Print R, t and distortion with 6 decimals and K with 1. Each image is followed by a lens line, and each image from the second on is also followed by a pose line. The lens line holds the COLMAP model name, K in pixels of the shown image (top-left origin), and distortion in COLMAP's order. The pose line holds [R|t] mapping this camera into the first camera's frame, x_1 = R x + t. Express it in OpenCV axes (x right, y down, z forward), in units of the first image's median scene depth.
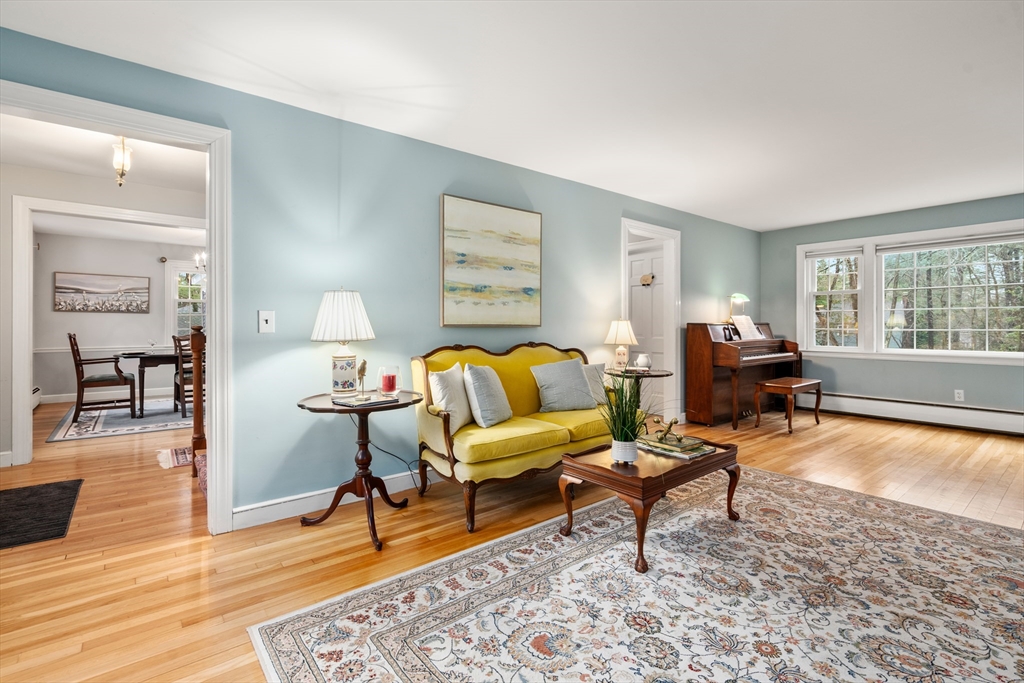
lens RADIAL K [[468.4, 0, 506.0], [0, 468.4, 325.2], [0, 0, 1]] dist [-0.000031, 0.000679]
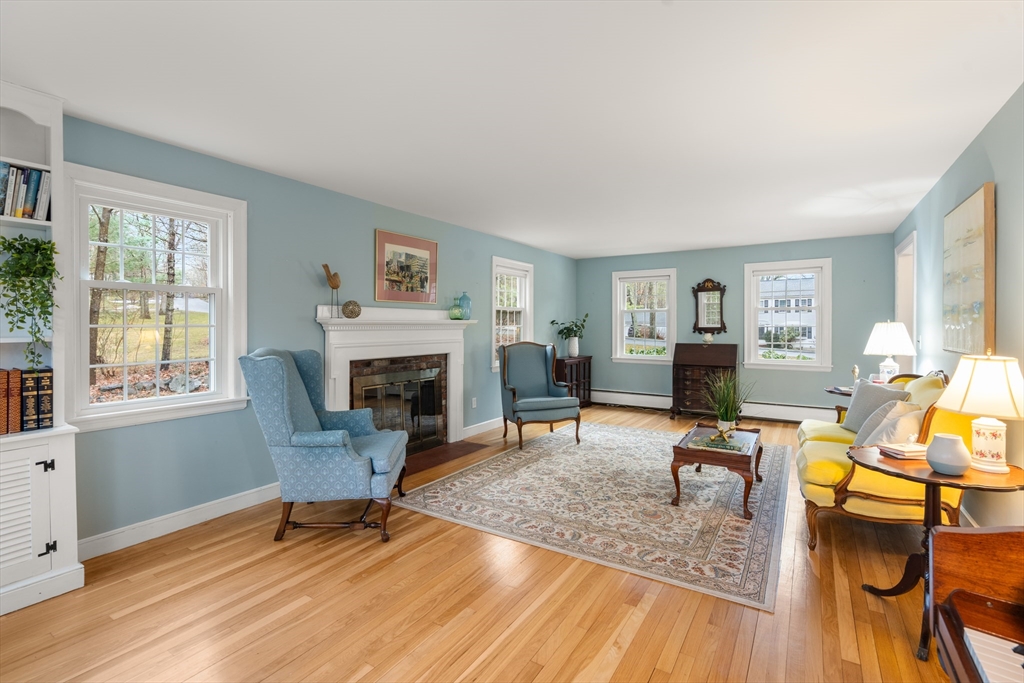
lens RADIAL K [[470.7, 0, 509.1], [0, 470.7, 324.0], [0, 0, 1]] dist [-0.004905, 0.000511]
pose [[-0.946114, -0.001484, -0.323832, 1.405036], [-0.002058, 0.999997, 0.001431, -0.073345], [0.323828, 0.002020, -0.946114, 2.186171]]
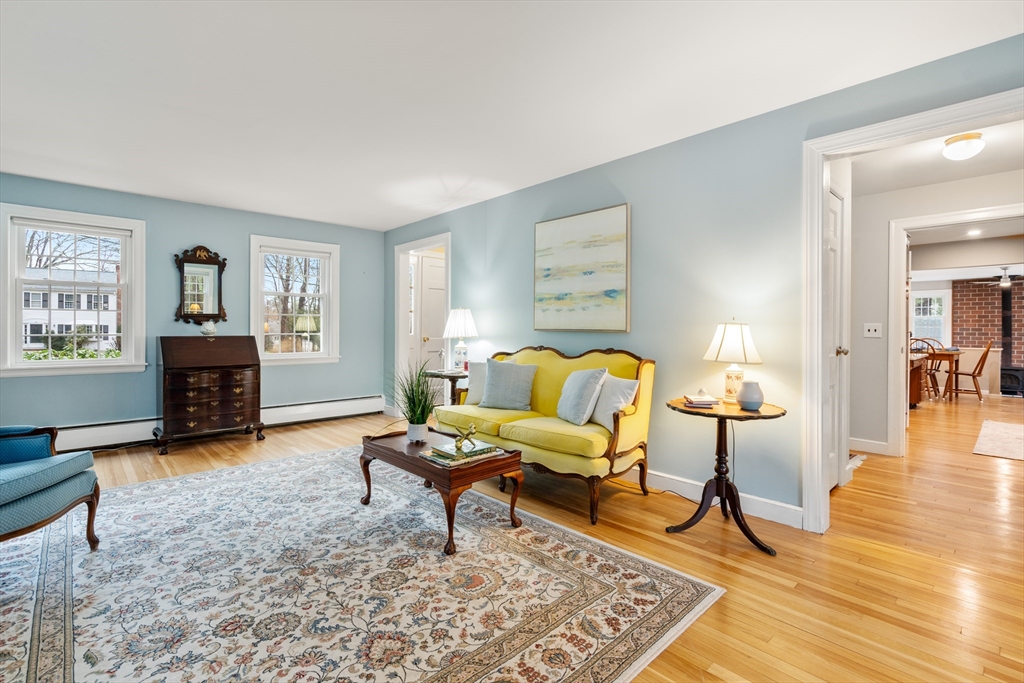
lens RADIAL K [[470.7, 0, 509.1], [0, 470.7, 324.0], [0, 0, 1]] dist [-0.004905, 0.000511]
pose [[0.075678, -0.010629, -0.997076, 1.461340], [-0.008916, 0.999896, -0.011335, 0.000085], [0.997092, 0.009748, 0.075575, 1.113103]]
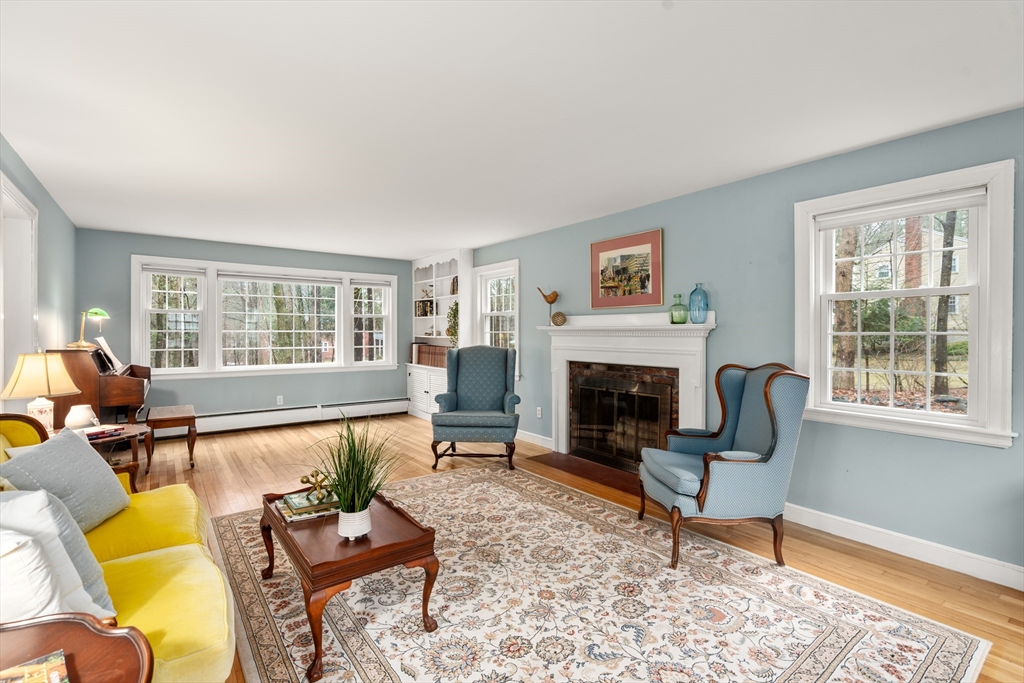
lens RADIAL K [[470.7, 0, 509.1], [0, 470.7, 324.0], [0, 0, 1]] dist [-0.004905, 0.000511]
pose [[0.031418, 0.019872, 0.999309, -0.557567], [0.001632, 0.999800, -0.019933, -0.058138], [-0.999505, 0.002257, 0.031379, 0.685931]]
